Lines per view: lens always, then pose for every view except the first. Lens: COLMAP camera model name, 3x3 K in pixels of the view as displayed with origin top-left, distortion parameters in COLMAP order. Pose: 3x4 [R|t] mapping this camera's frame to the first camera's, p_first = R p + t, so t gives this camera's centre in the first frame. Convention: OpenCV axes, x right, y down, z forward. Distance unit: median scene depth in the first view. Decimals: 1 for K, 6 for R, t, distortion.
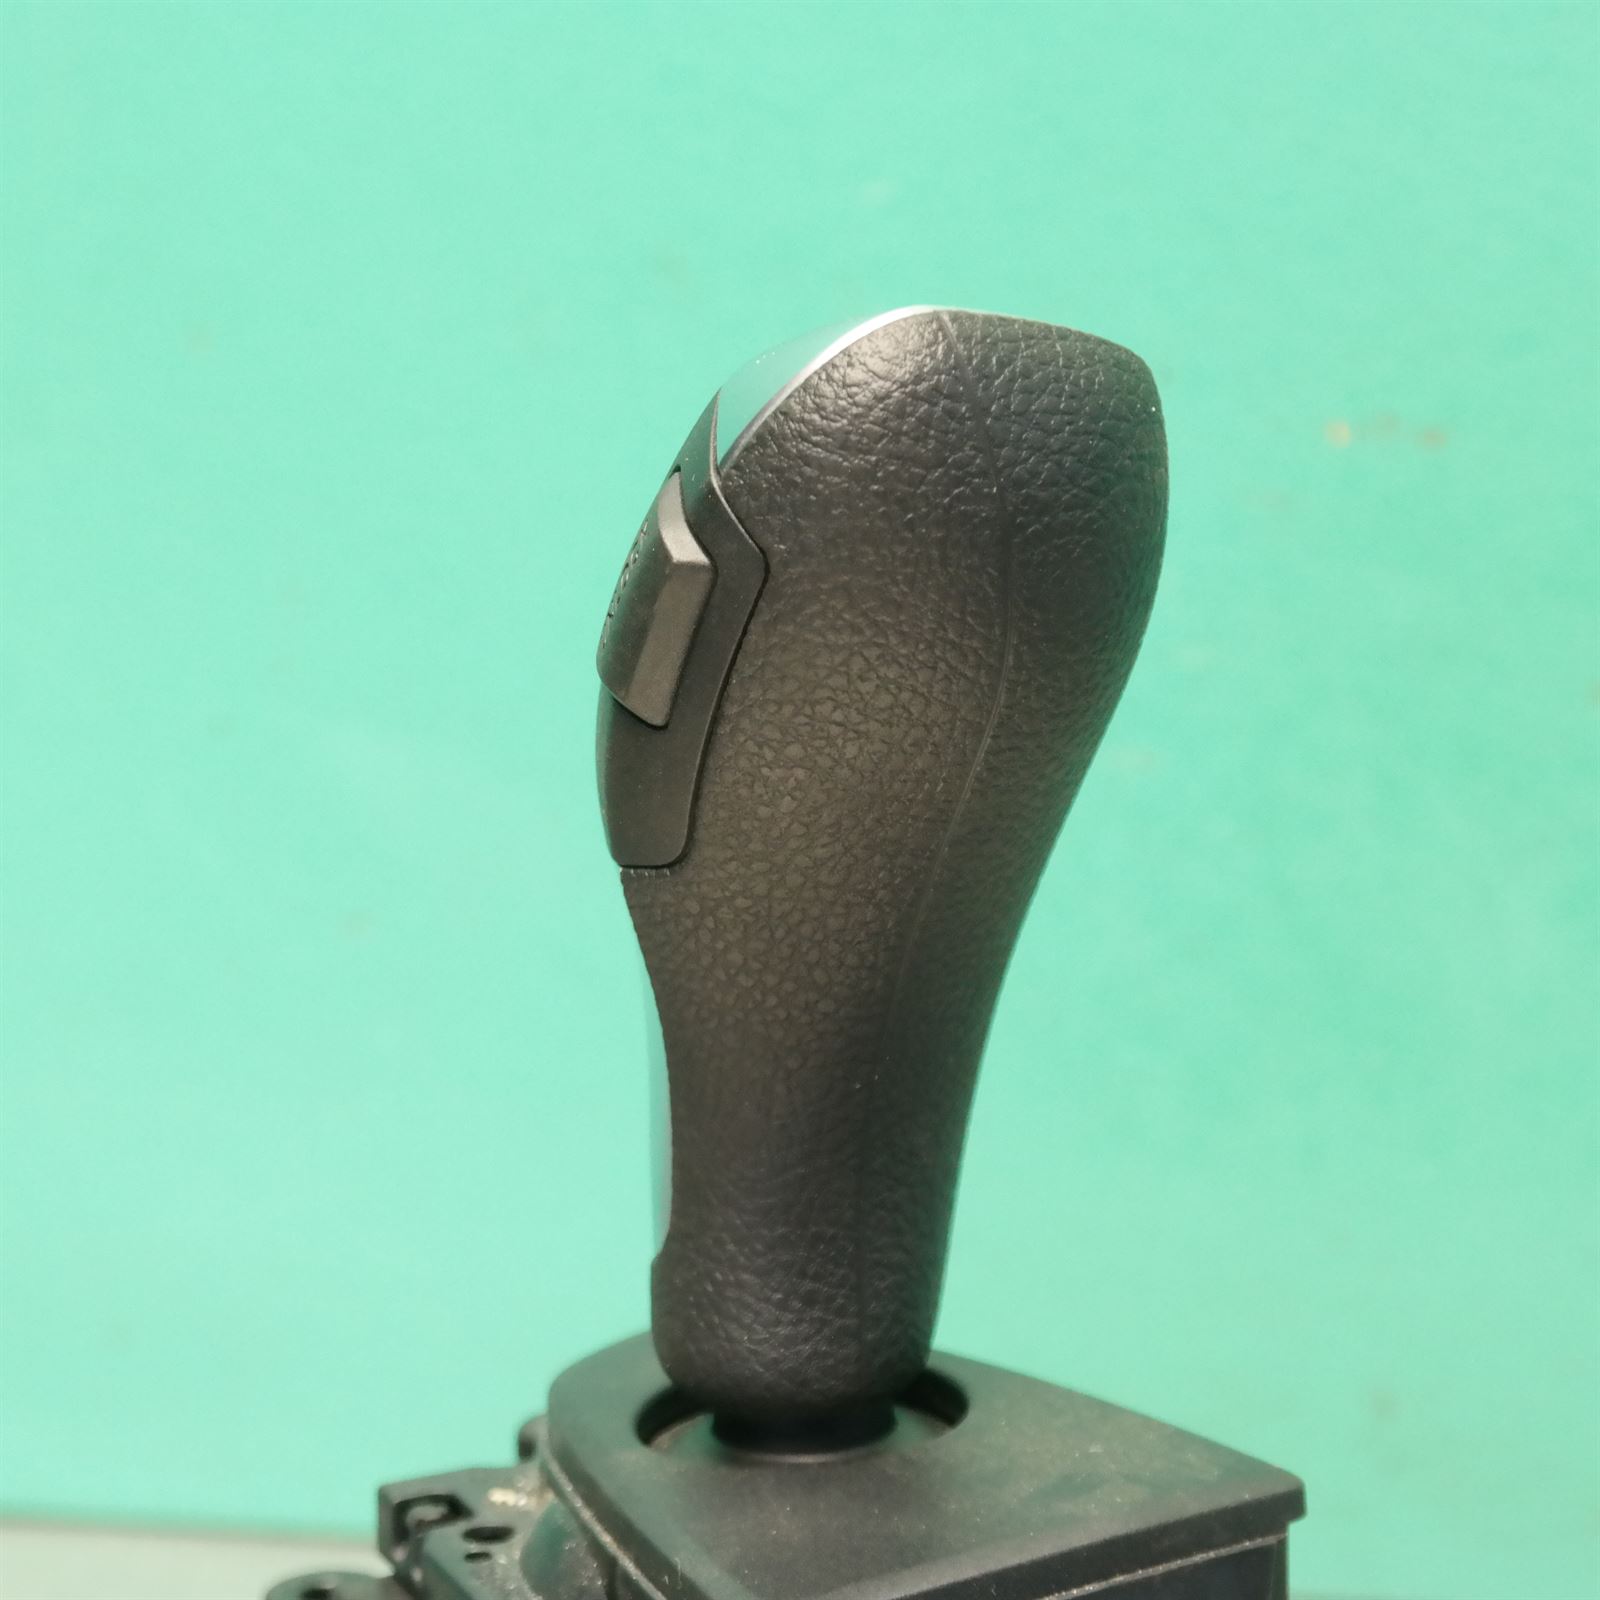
lens RADIAL K [[5074.8, 0, 798.8], [0, 5074.8, 796.8], [0, 0, 1]] dist [0.228533, 0.000000]
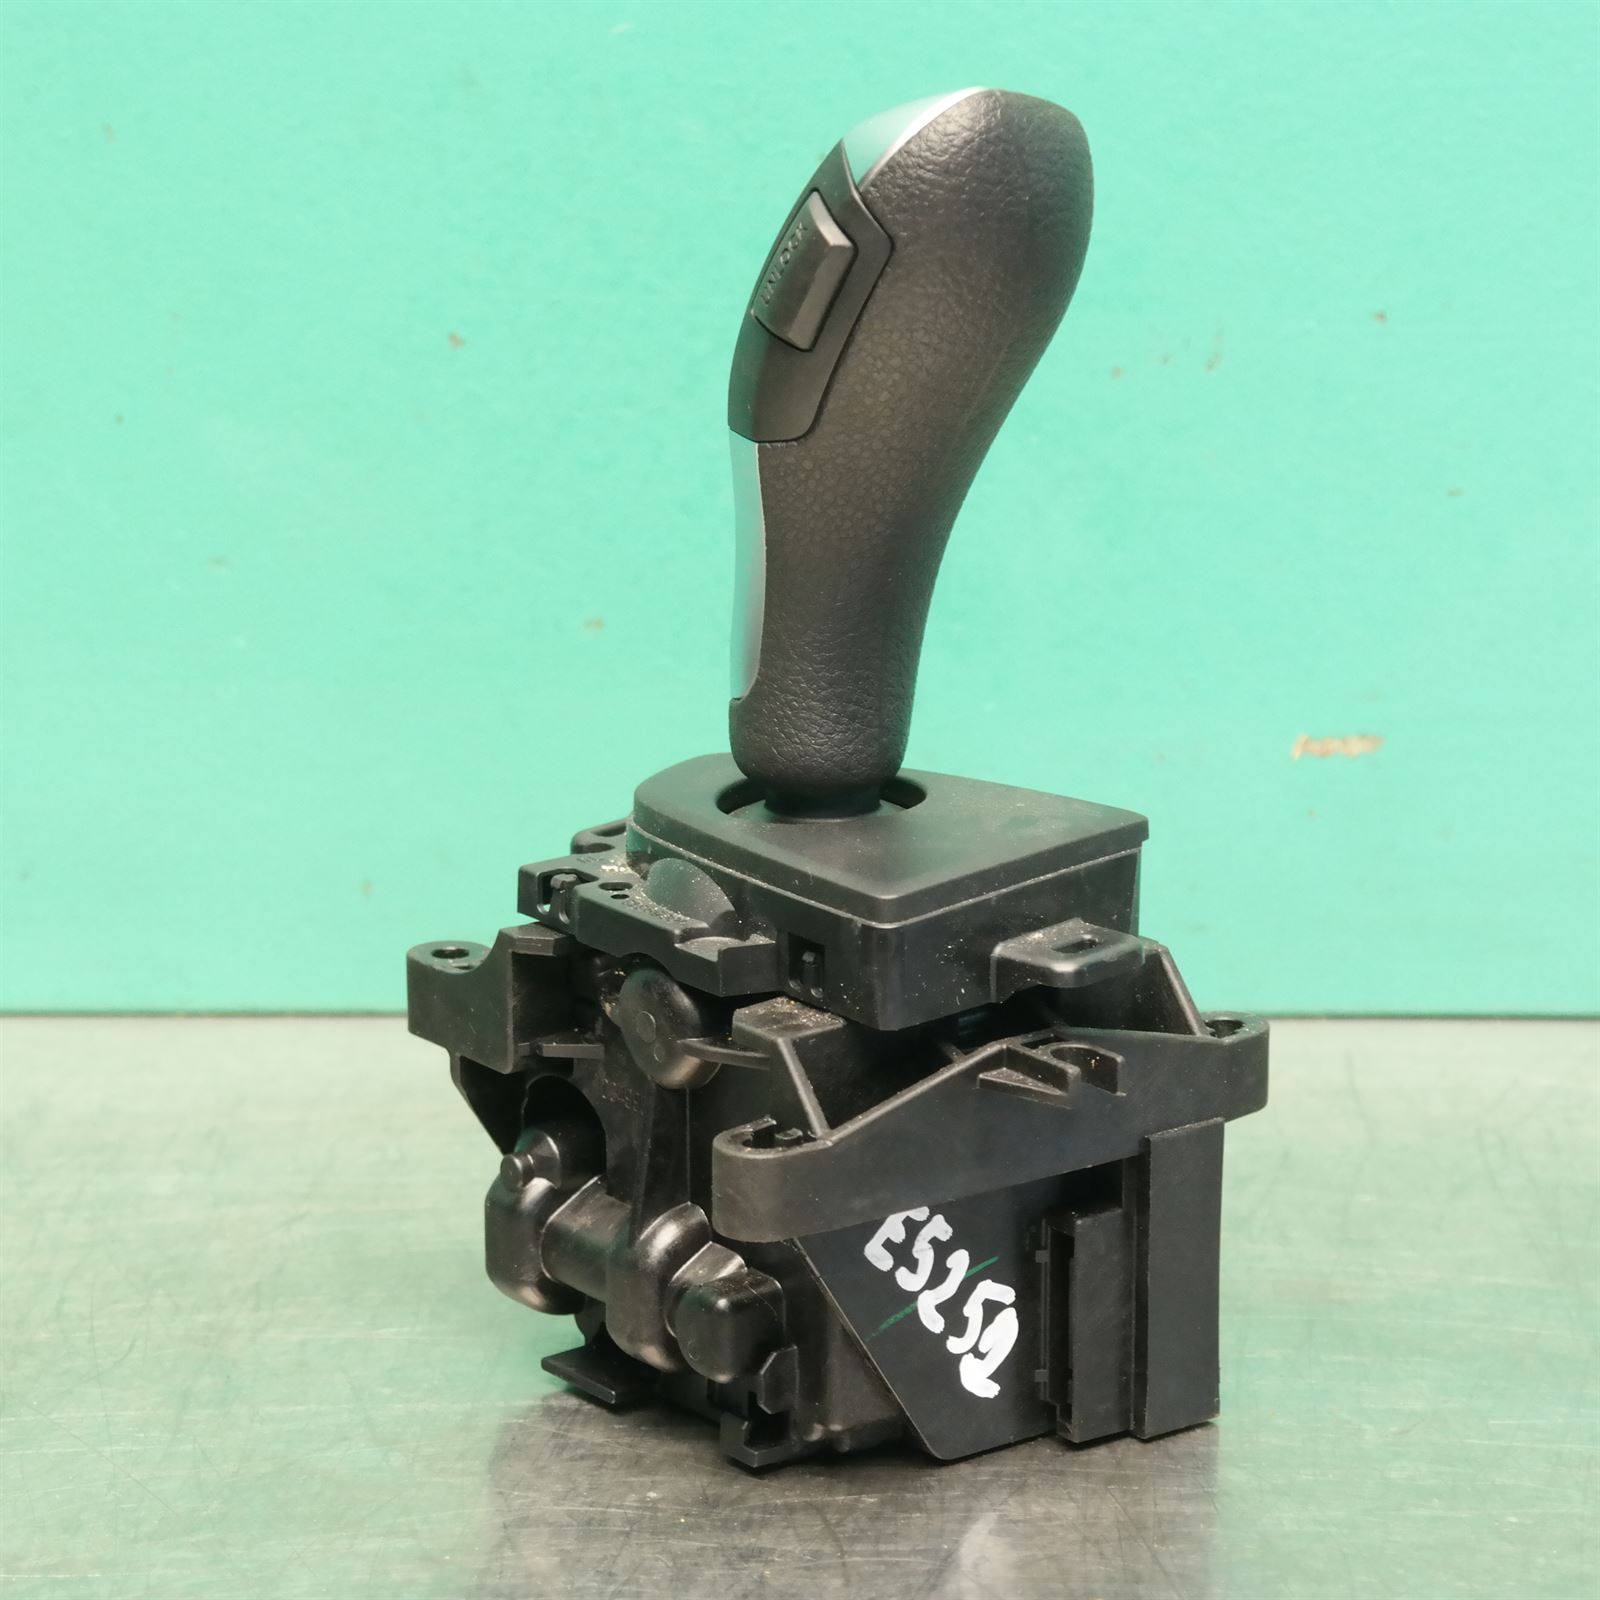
lens RADIAL K [[5074.8, 0, 804.5], [0, 5074.8, 803.0], [0, 0, 1]] dist [0.228533, 0.000000]
pose [[0.962525, -0.033752, 0.269084, -0.468311], [0.026636, 0.999193, 0.030053, 0.081925], [-0.269882, -0.021760, 0.962648, -0.565751]]
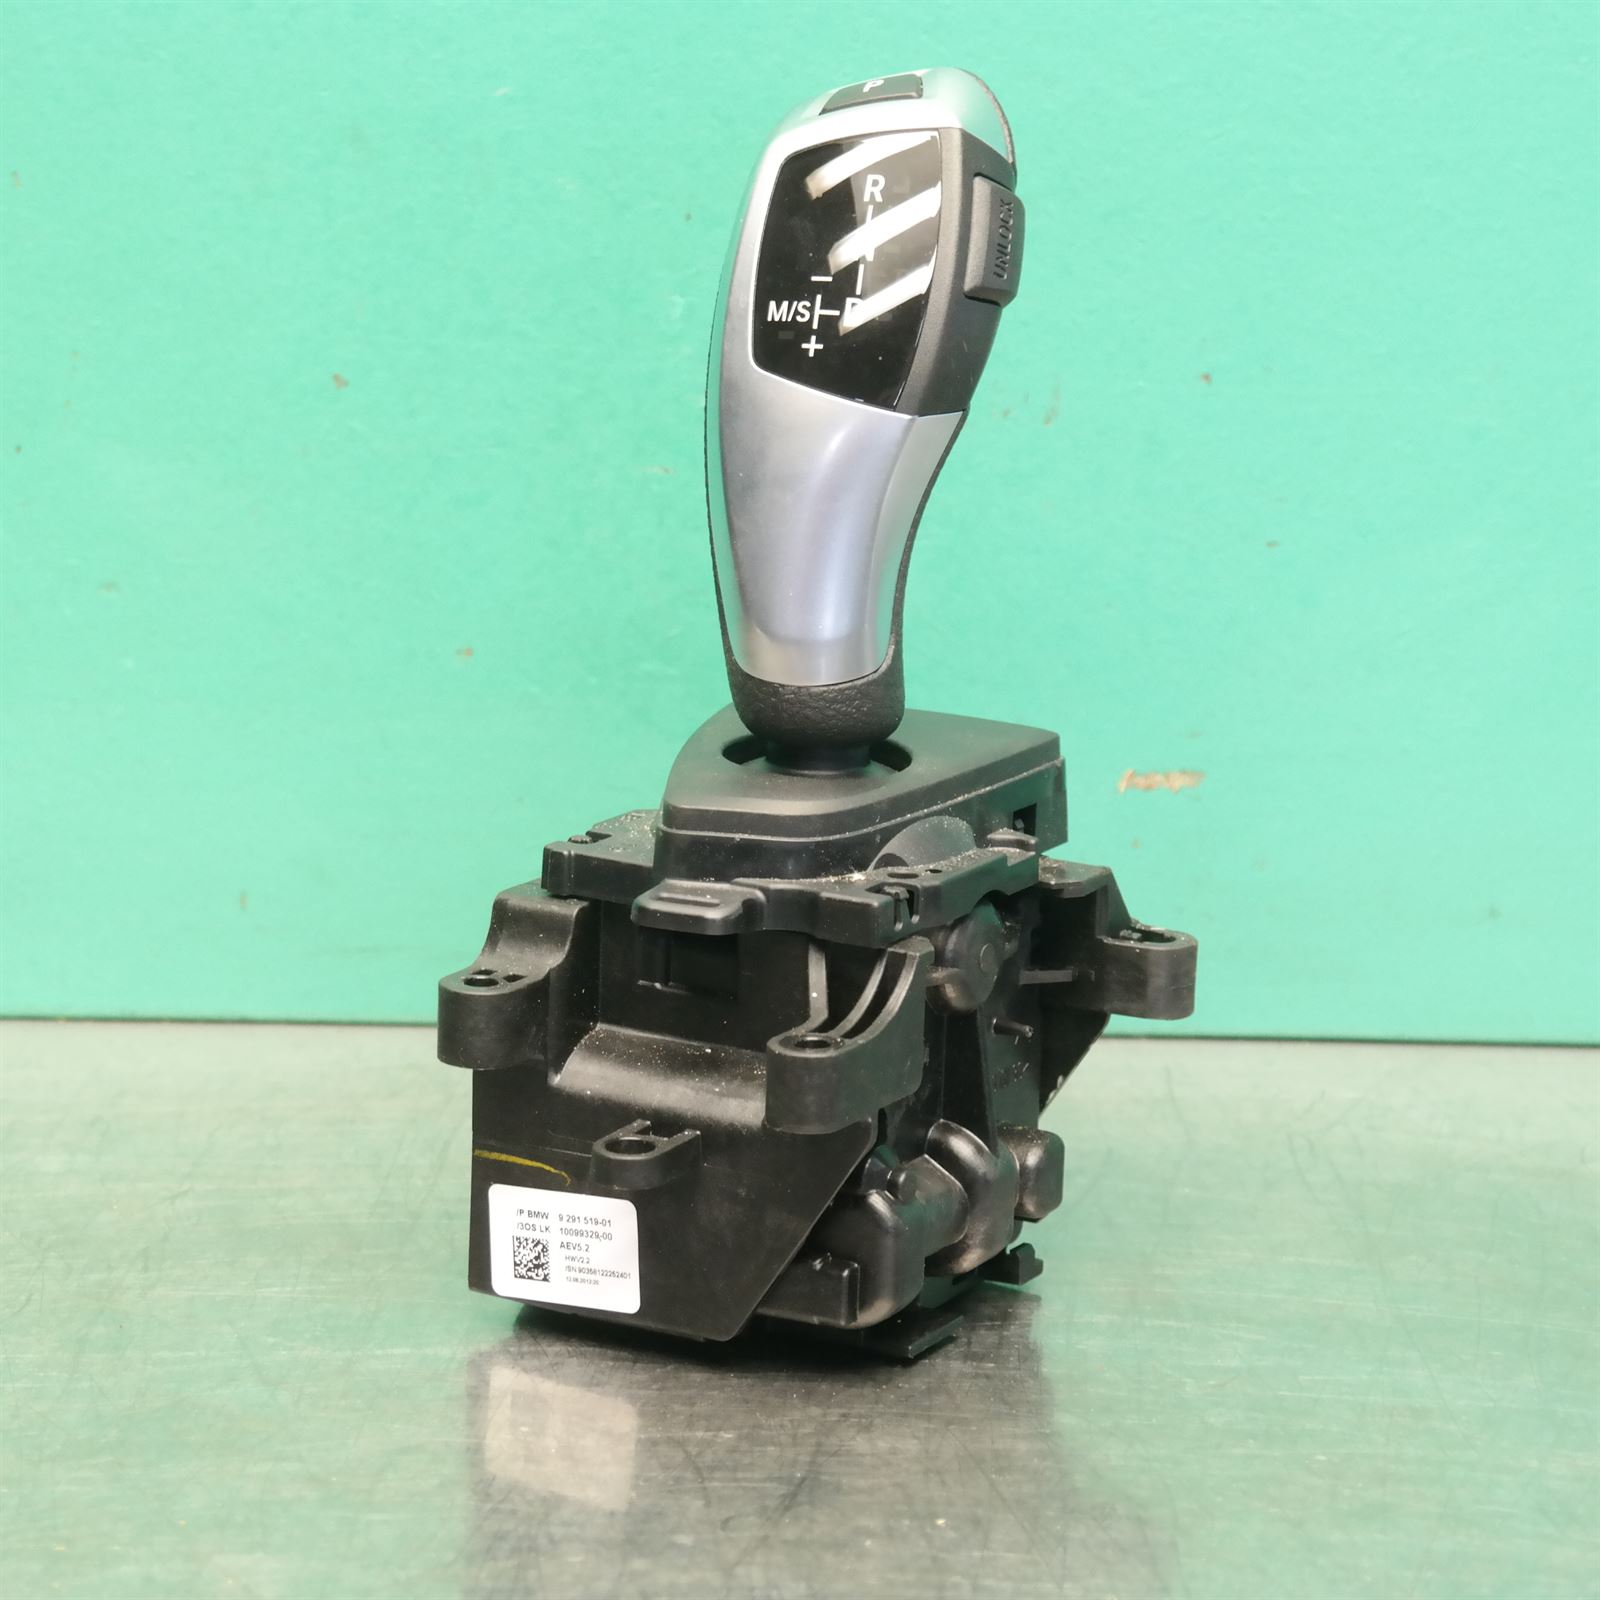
lens RADIAL K [[5074.8, 0, 814.6], [0, 5074.8, 797.9], [0, 0, 1]] dist [0.228533, 0.000000]
pose [[0.950134, -0.007425, 0.311752, -0.520379], [0.010087, 0.999925, -0.006926, 0.135797], [-0.311678, 0.009726, 0.950138, -0.658712]]
